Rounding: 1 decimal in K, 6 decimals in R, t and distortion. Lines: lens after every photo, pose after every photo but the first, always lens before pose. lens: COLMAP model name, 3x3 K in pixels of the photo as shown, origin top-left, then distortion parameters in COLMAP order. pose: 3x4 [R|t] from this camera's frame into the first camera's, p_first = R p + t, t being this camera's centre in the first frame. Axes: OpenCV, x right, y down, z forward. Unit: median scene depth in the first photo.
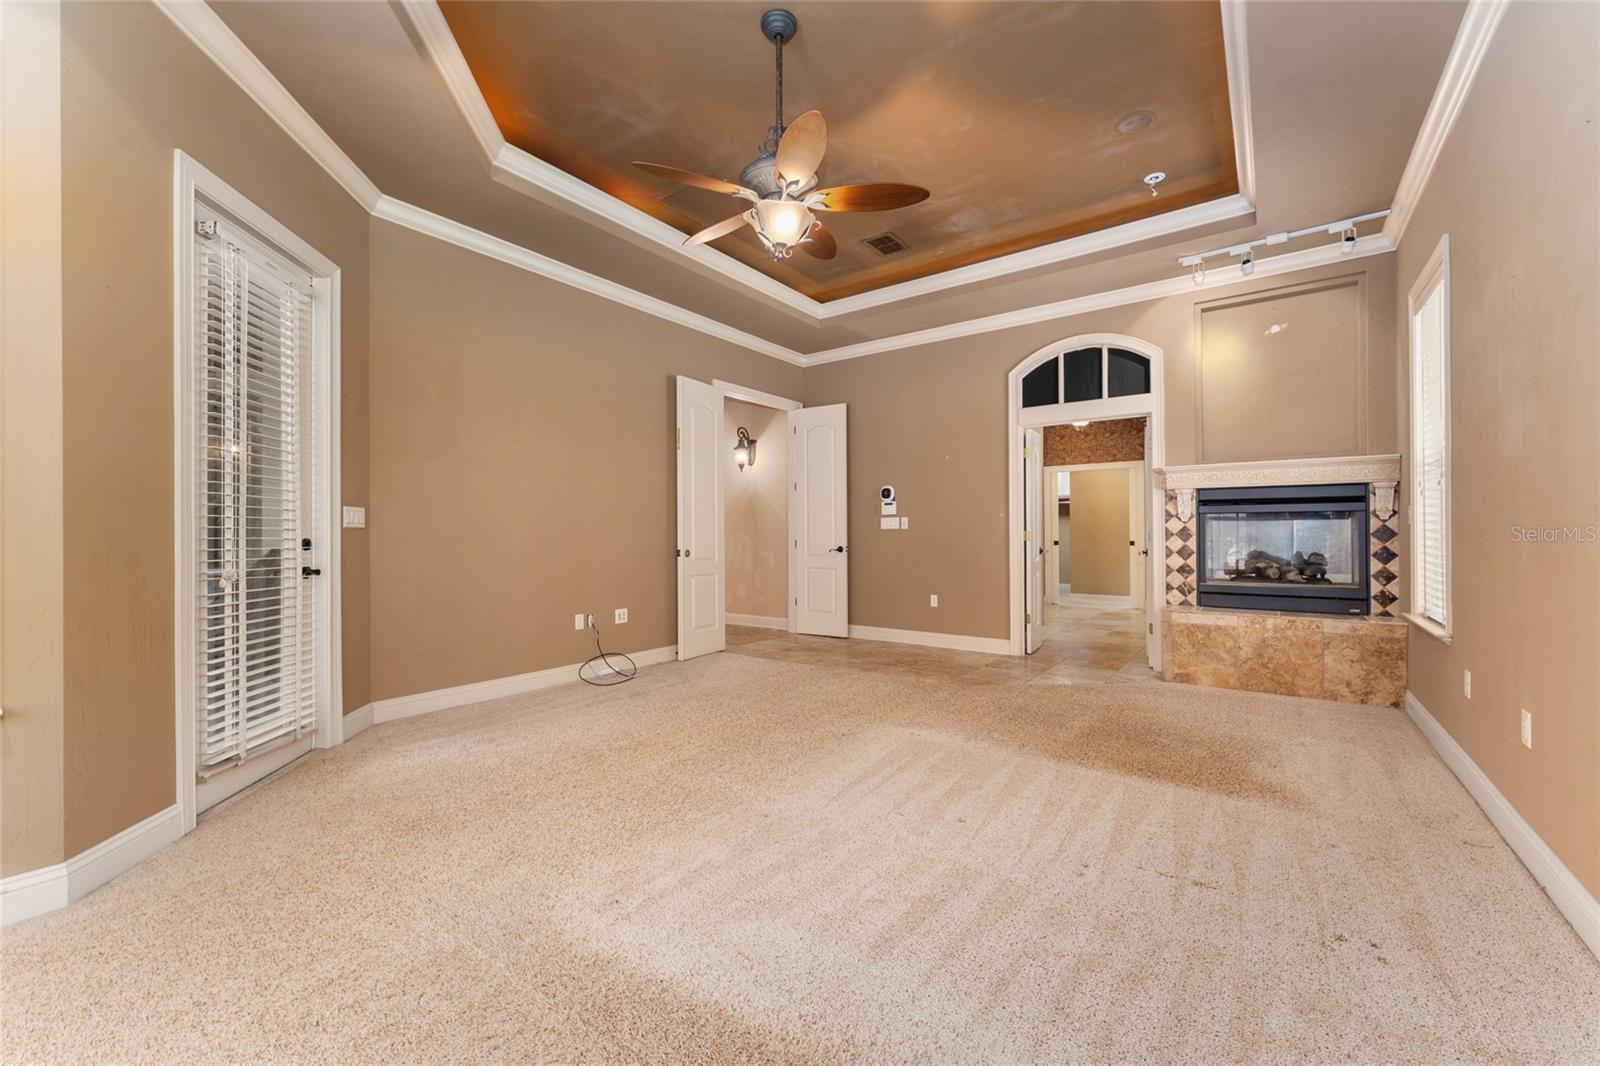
lens RADIAL K [[639.5, 0, 799.5], [0, 639.5, 532.2], [0, 0, 1]] dist [0.000560, -0.000093]
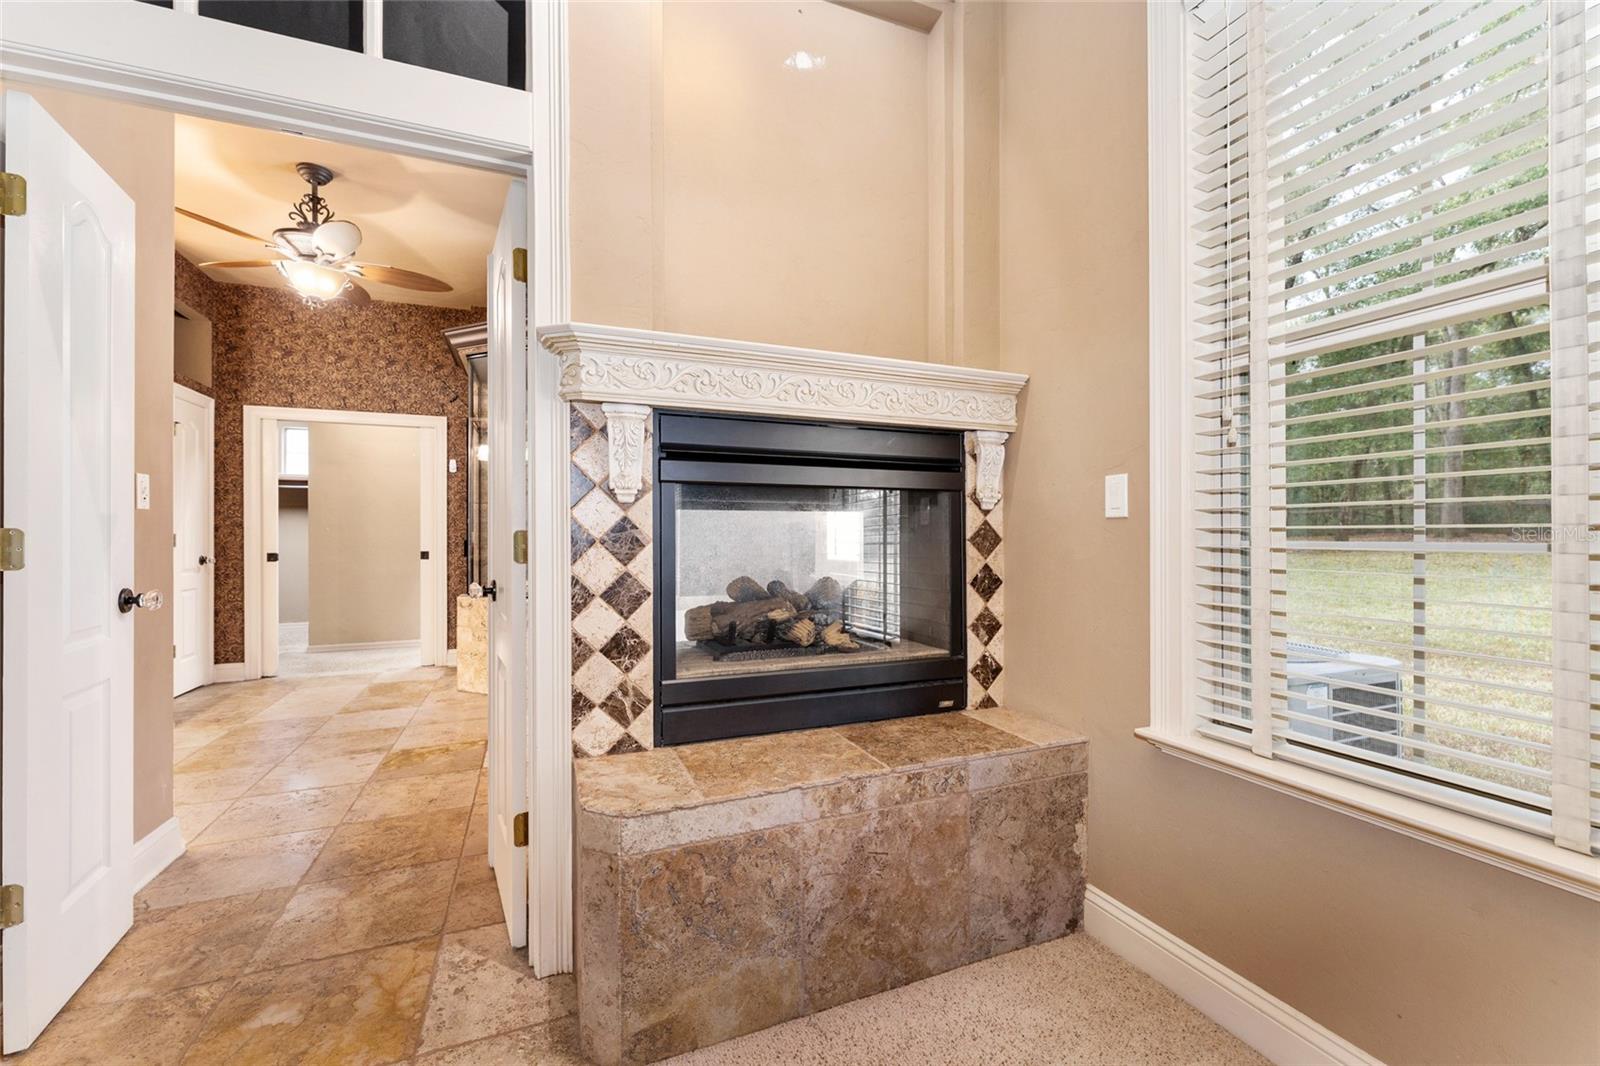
lens RADIAL K [[639.5, 0, 799.5], [0, 639.5, 532.2], [0, 0, 1]] dist [0.000560, -0.000093]
pose [[0.516313, 0.008173, 0.856361, 0.375150], [-0.001247, 0.999961, -0.008792, 0.001564], [-0.856399, 0.003472, 0.516303, 0.775406]]
